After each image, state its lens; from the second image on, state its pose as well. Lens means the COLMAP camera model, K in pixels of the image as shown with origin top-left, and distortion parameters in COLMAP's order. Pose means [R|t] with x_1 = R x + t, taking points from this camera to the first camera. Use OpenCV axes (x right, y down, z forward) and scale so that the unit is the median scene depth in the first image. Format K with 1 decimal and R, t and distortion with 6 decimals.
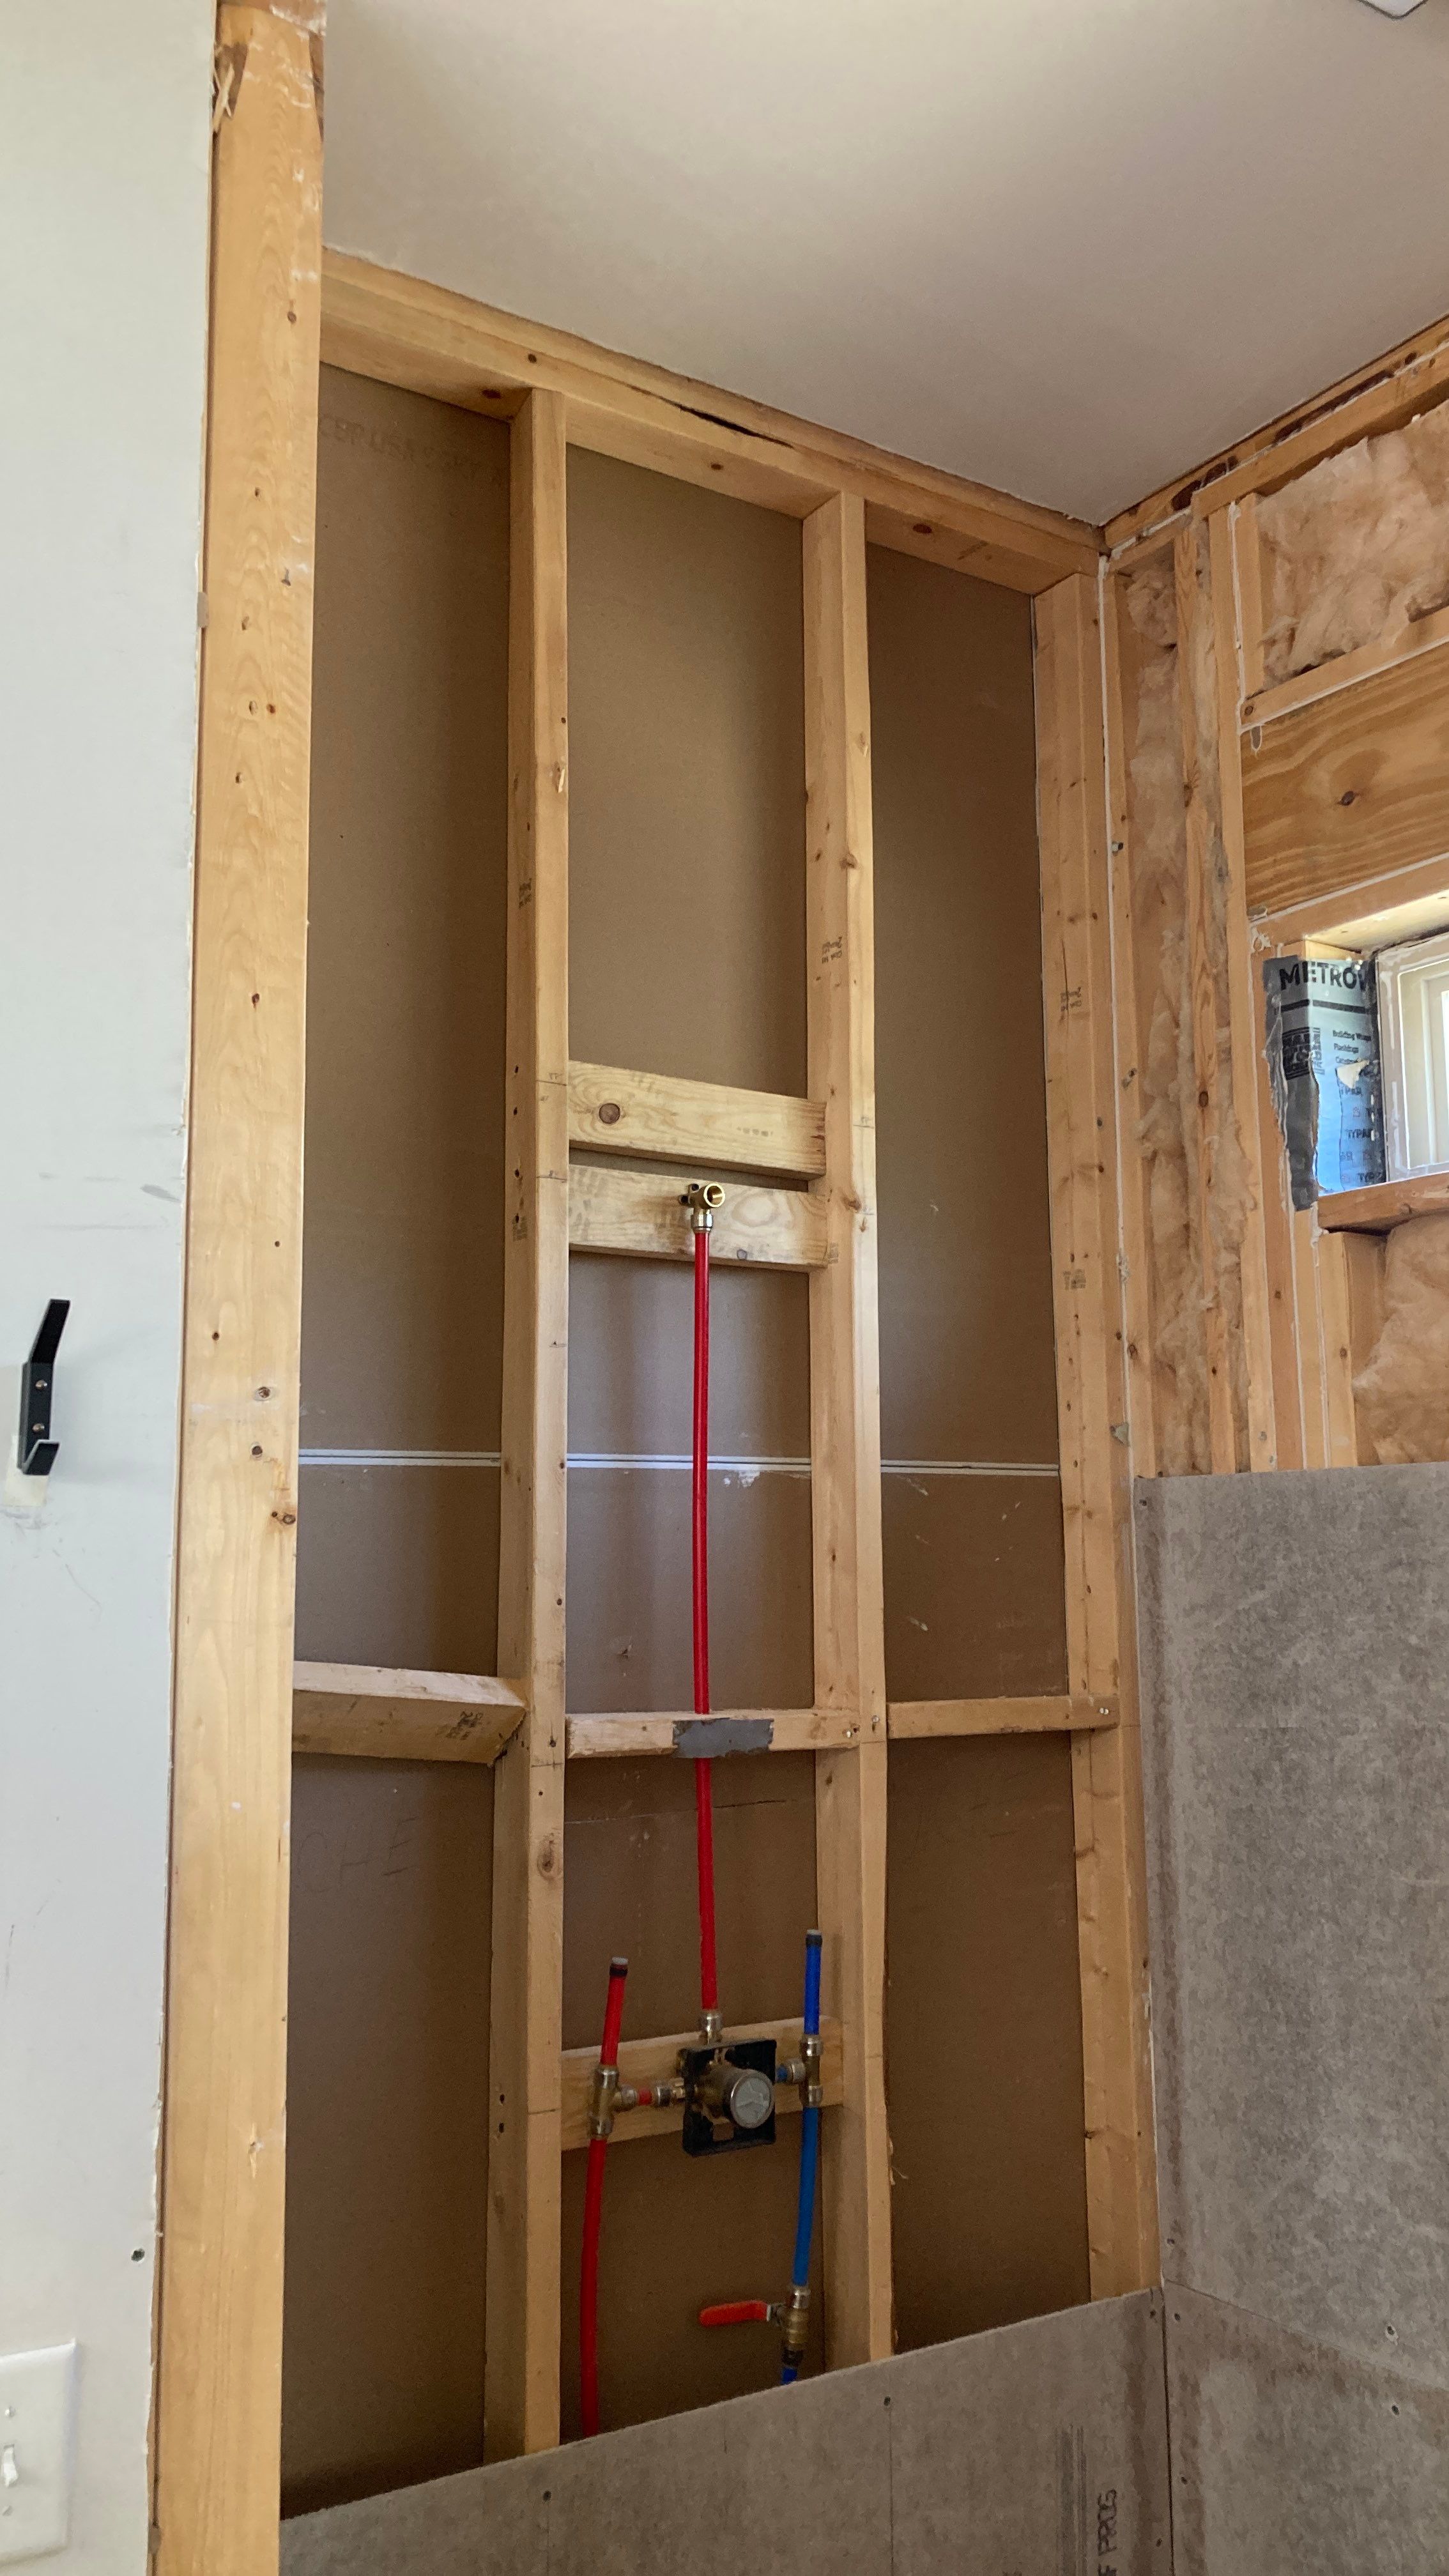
lens RADIAL K [[2095.0, 0, 731.4], [0, 2095.0, 1290.7], [0, 0, 1]] dist [0.021280, -0.010304]
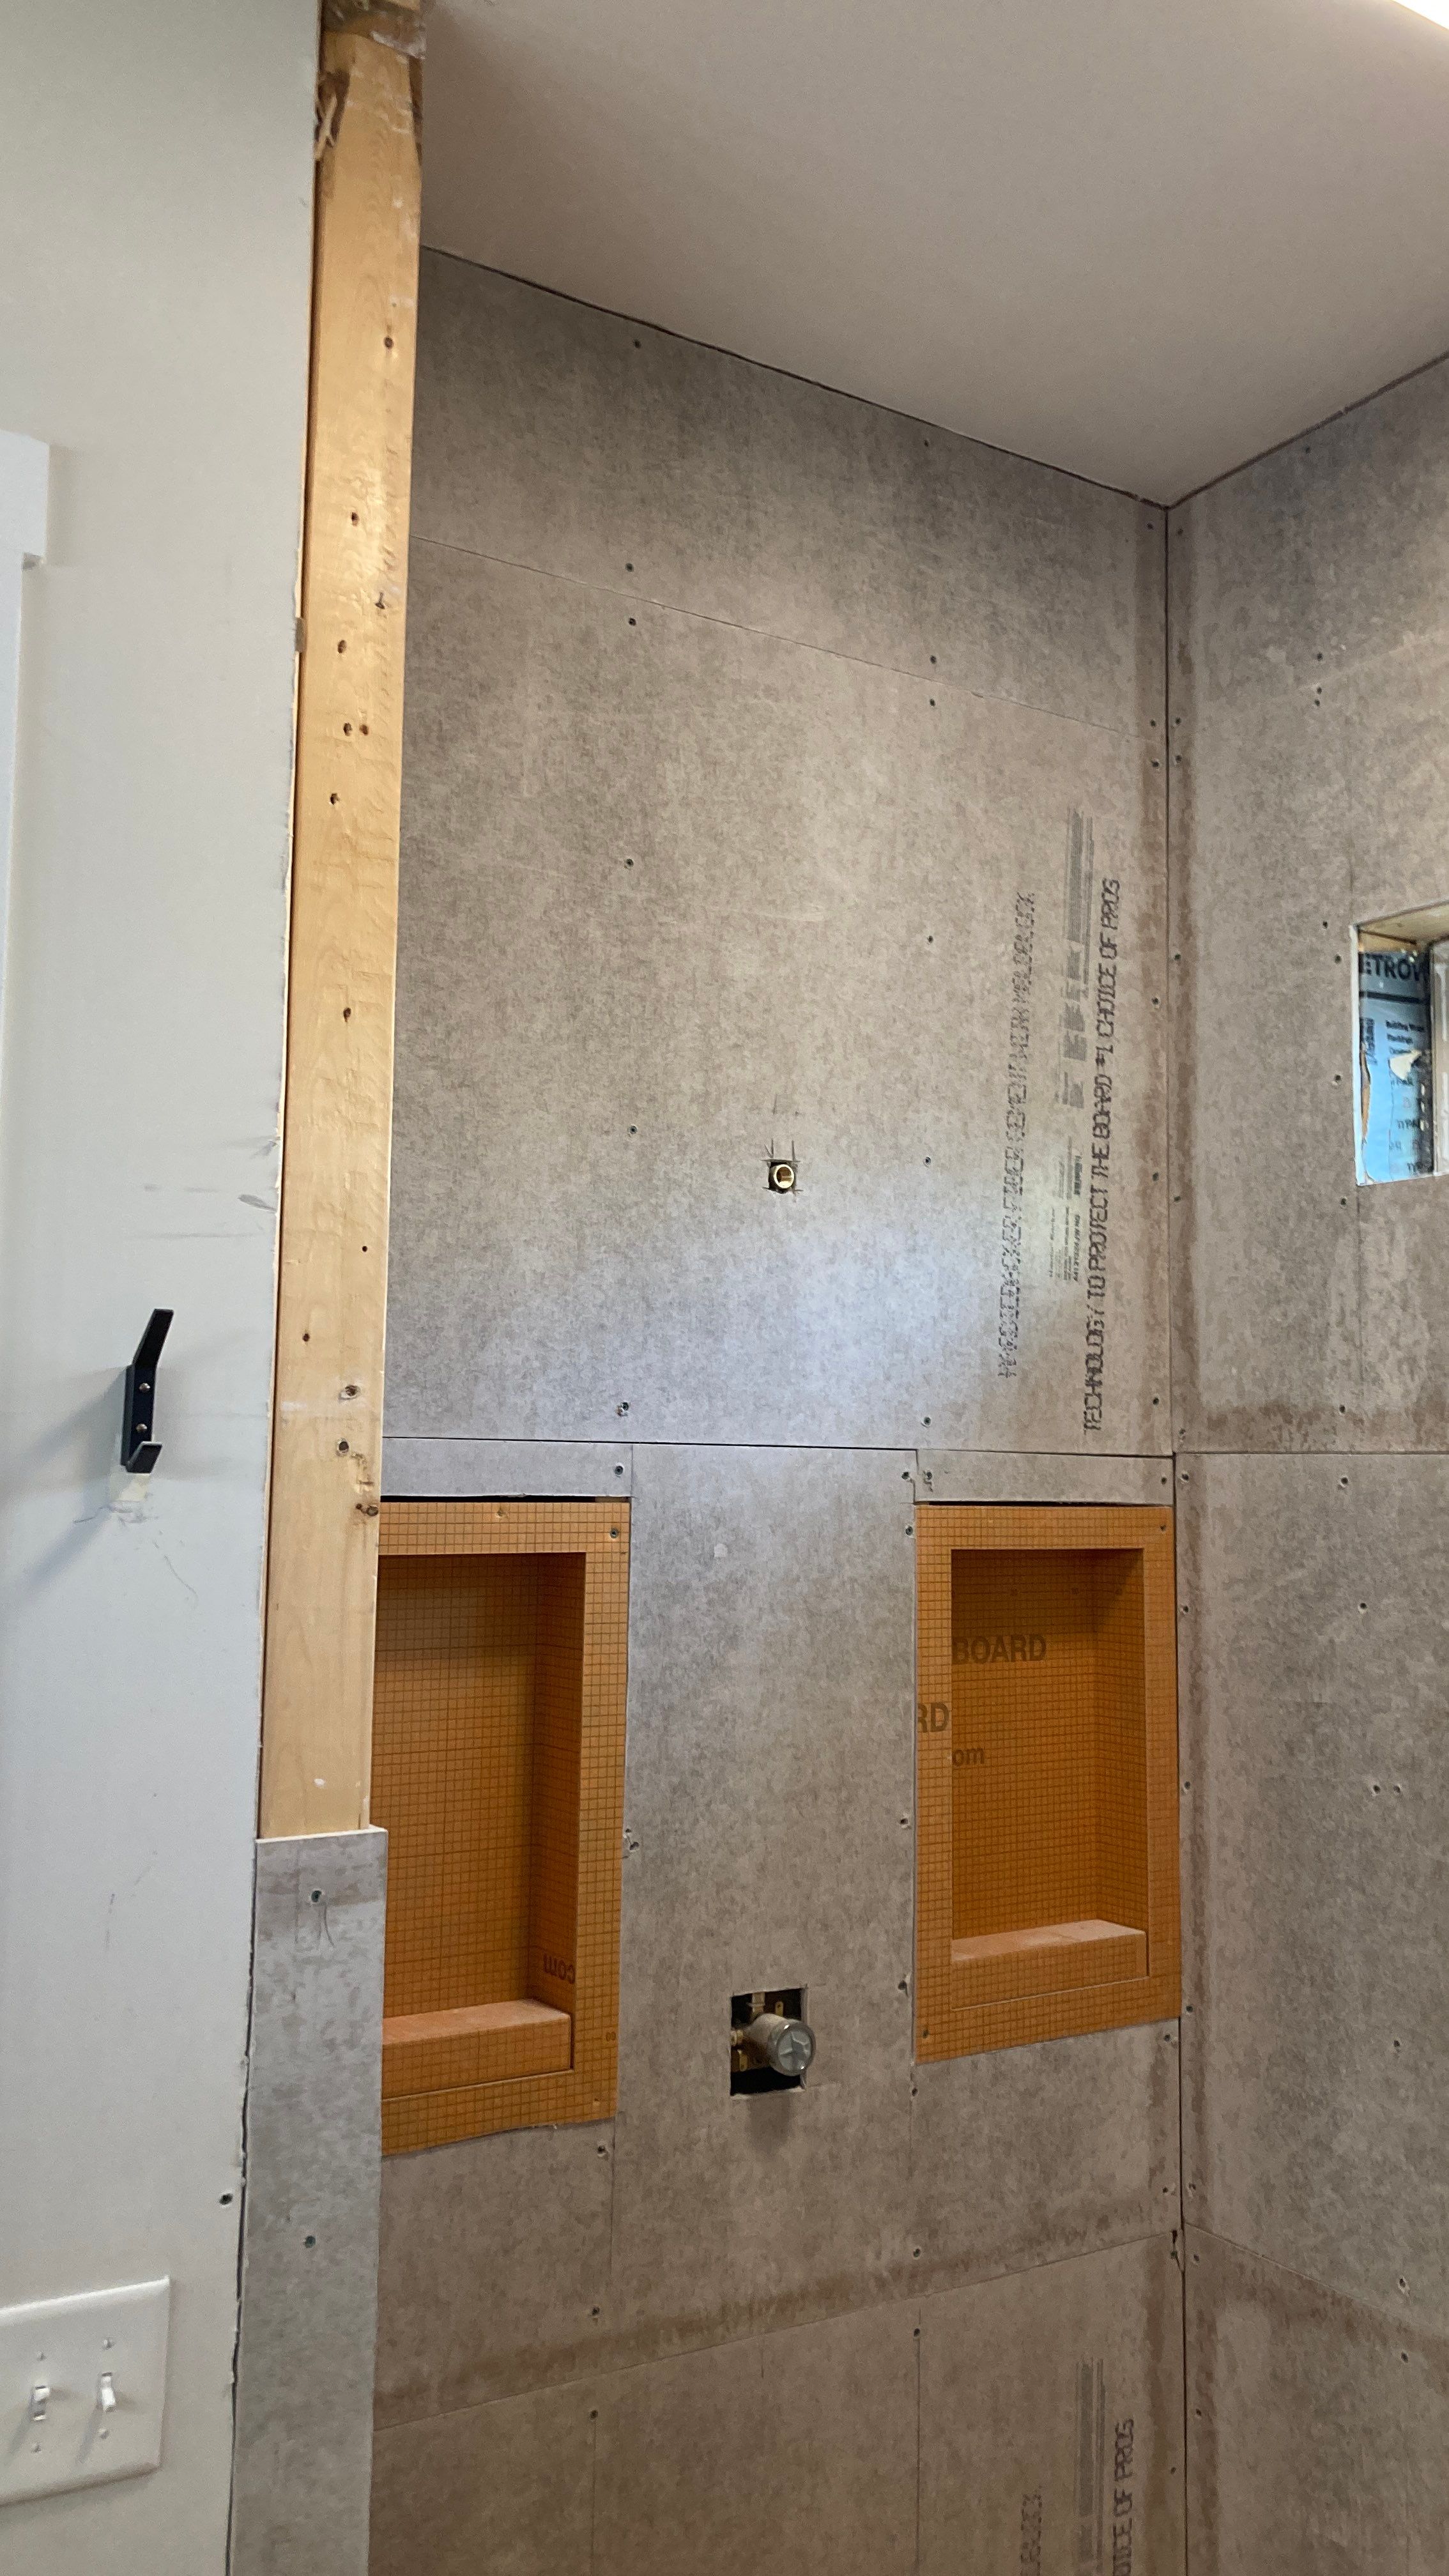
lens RADIAL K [[2095.0, 0, 724.3], [0, 2095.0, 1265.7], [0, 0, 1]] dist [0.021280, -0.010304]
pose [[0.999507, 0.021039, -0.023286, -0.008540], [-0.020159, 0.999097, 0.037397, -0.039853], [0.024052, -0.036909, 0.999029, -0.030052]]
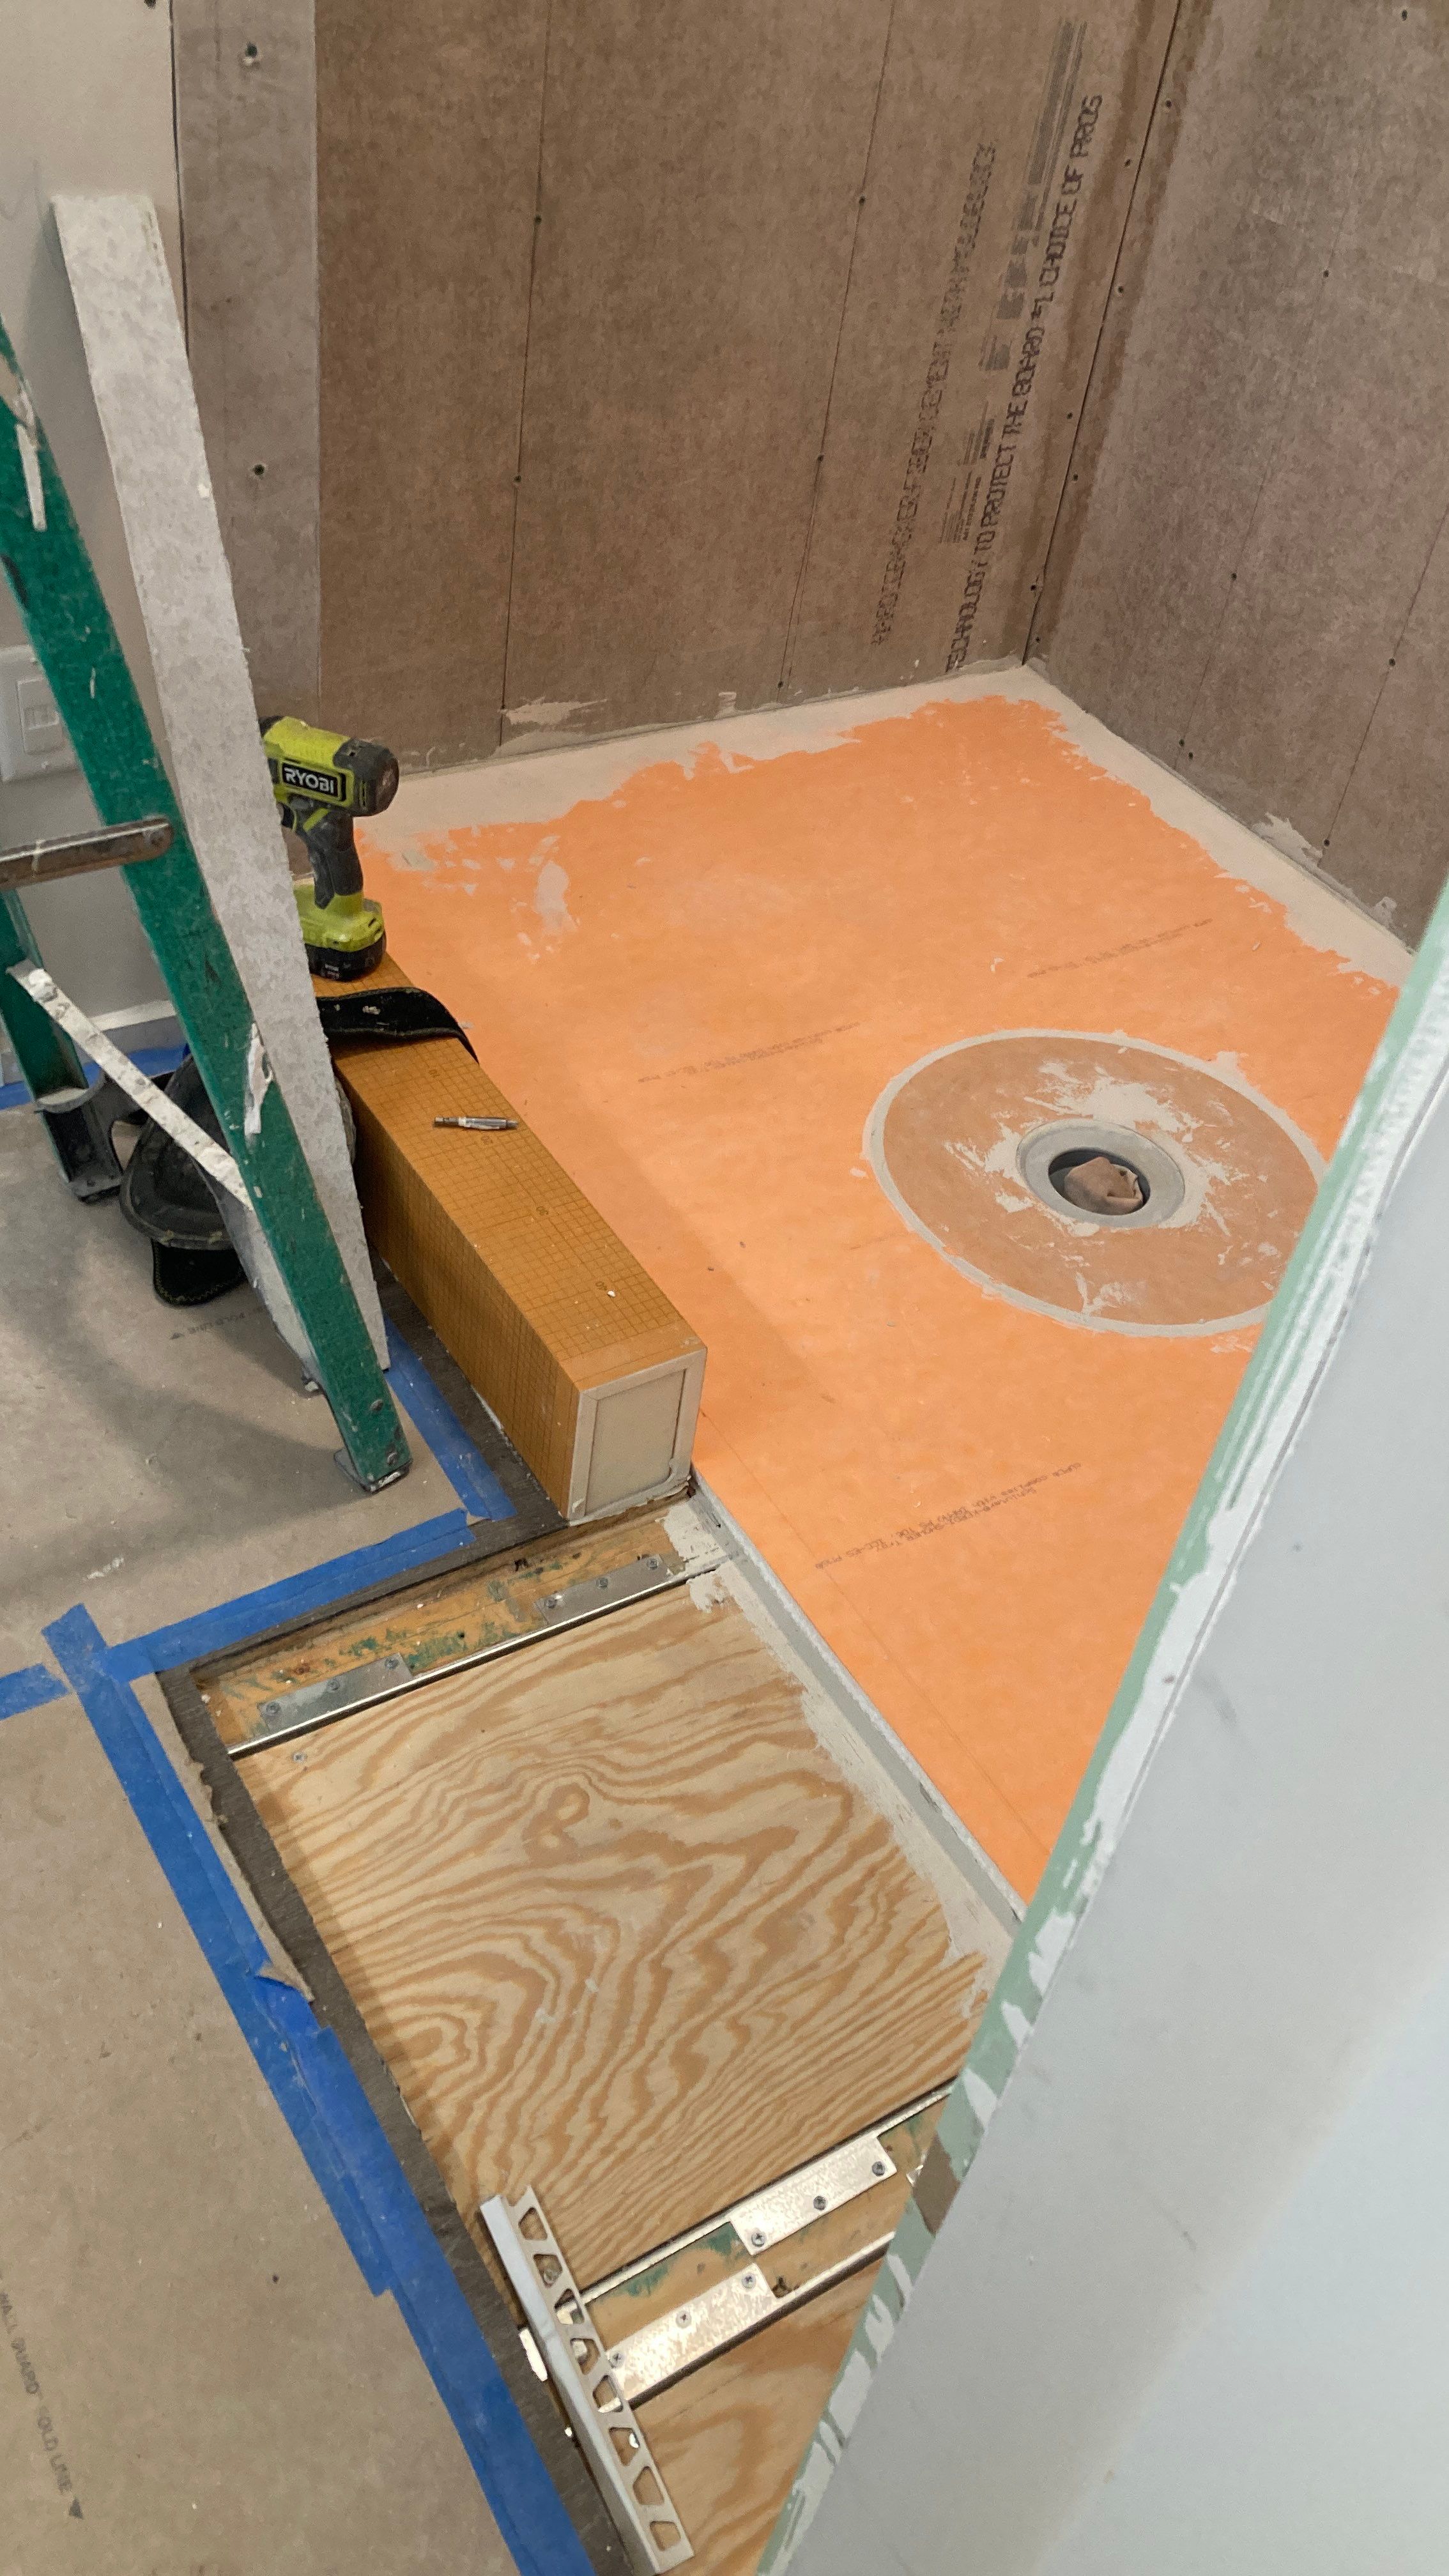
lens RADIAL K [[2095.0, 0, 740.0], [0, 2095.0, 1249.9], [0, 0, 1]] dist [0.021280, -0.010304]
pose [[0.989572, 0.124766, 0.071972, 0.004800], [-0.135429, 0.635806, 0.759875, 0.177128], [0.049046, -0.761698, 0.646073, -0.098815]]
